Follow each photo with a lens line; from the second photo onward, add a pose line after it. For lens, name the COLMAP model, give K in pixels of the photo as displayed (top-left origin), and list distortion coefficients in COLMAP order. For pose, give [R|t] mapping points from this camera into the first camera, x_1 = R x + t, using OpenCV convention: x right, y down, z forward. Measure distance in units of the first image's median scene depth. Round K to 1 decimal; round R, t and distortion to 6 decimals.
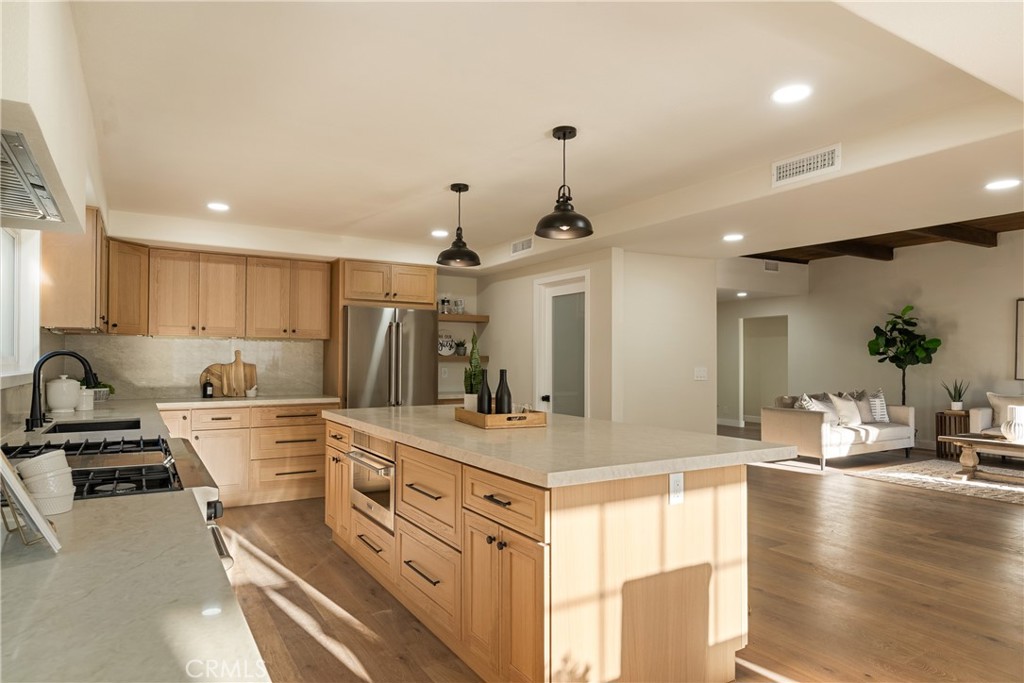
lens RADIAL K [[619.3, 0, 512.0], [0, 619.3, 341.5], [0, 0, 1]] dist [0.000491, -0.000047]
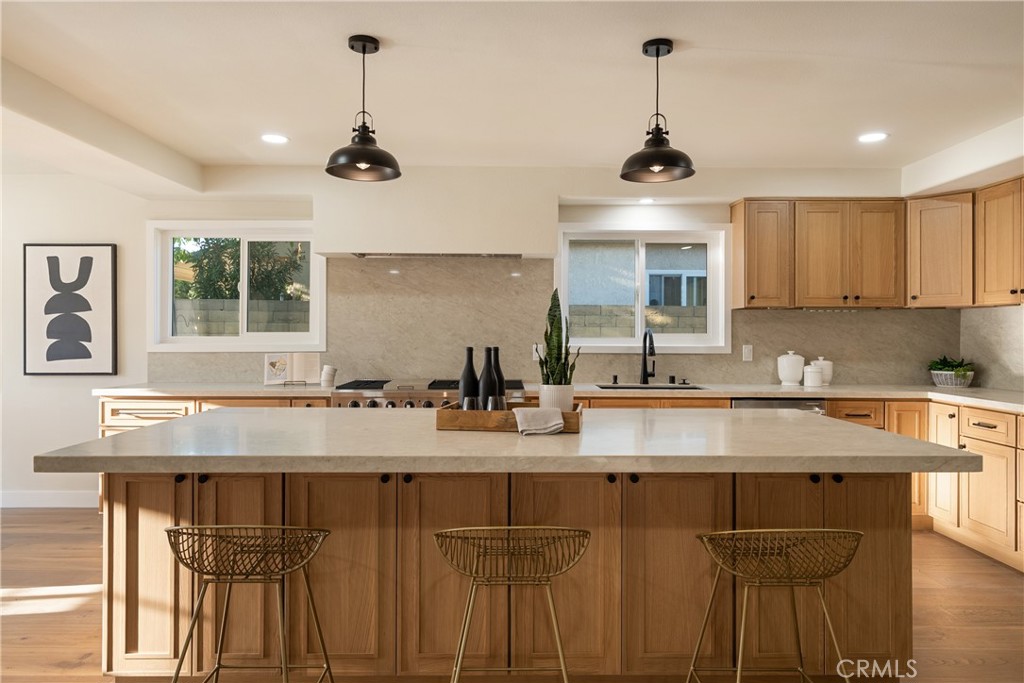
lens RADIAL K [[669.6, 0, 512.0], [0, 669.6, 341.5], [0, 0, 1]] dist [0.004250, 0.002401]
pose [[-0.509494, 0.004296, -0.860464, 0.385744], [0.021296, 0.999744, -0.007618, 0.025698], [0.860211, -0.022205, -0.509455, 0.854172]]
